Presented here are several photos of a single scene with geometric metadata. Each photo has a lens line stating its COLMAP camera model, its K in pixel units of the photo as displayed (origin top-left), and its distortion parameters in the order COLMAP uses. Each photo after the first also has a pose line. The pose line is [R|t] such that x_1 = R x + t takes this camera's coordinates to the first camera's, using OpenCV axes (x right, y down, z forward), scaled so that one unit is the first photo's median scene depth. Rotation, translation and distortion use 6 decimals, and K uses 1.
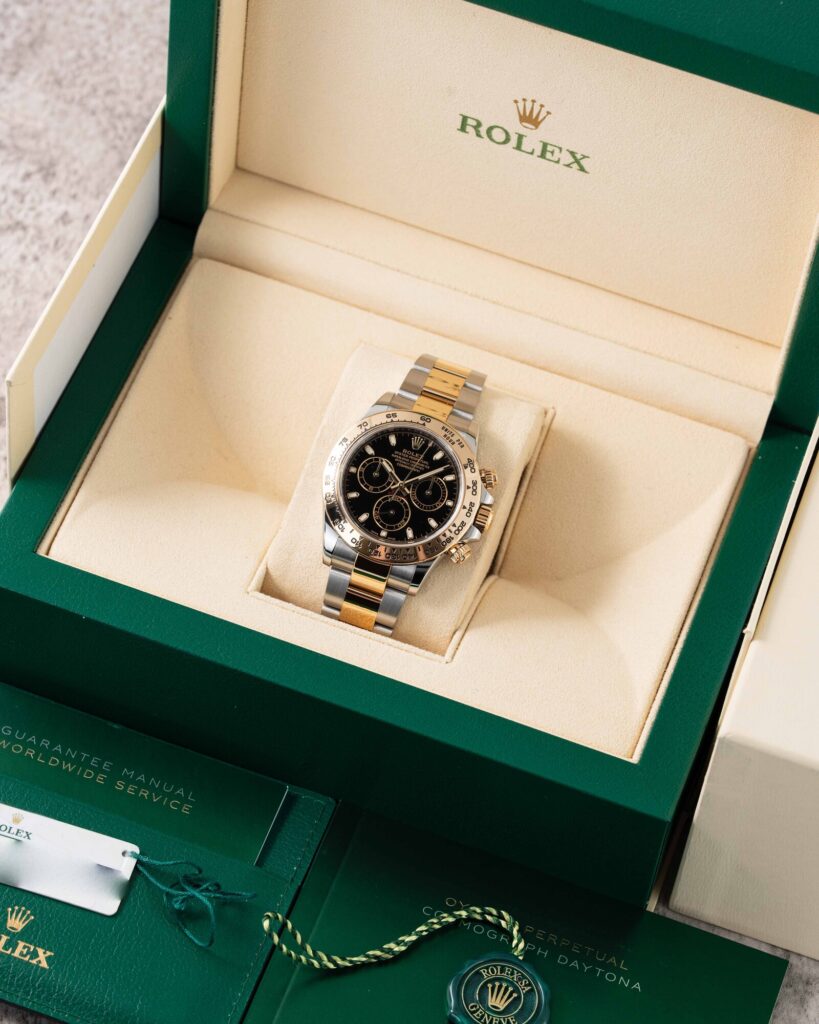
lens RADIAL K [[4759.6, 0, 409.7], [0, 4759.6, 515.0], [0, 0, 1]] dist [0.115281, 0.000000]
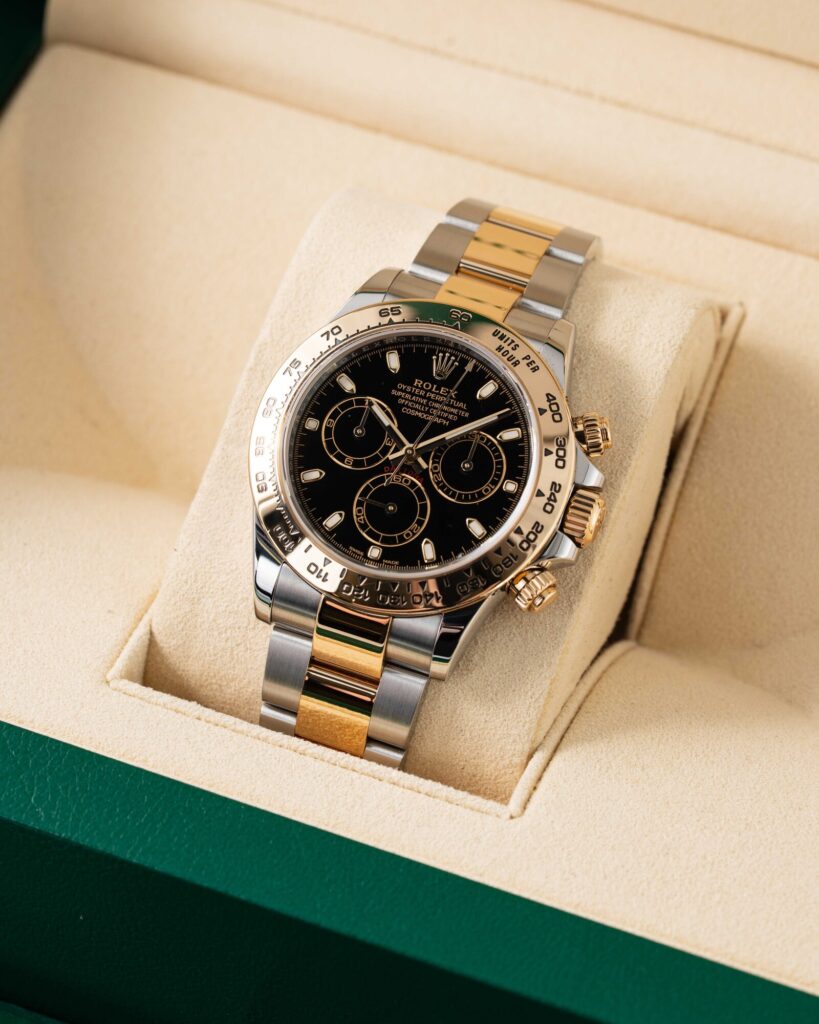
lens RADIAL K [[4759.6, 0, 409.5], [0, 4759.6, 505.0], [0, 0, 1]] dist [0.115281, 0.000000]
pose [[0.994937, -0.026717, -0.096883, 0.044522], [0.022508, 0.998765, -0.044282, 0.020338], [0.097947, 0.041878, 0.994310, 0.513458]]
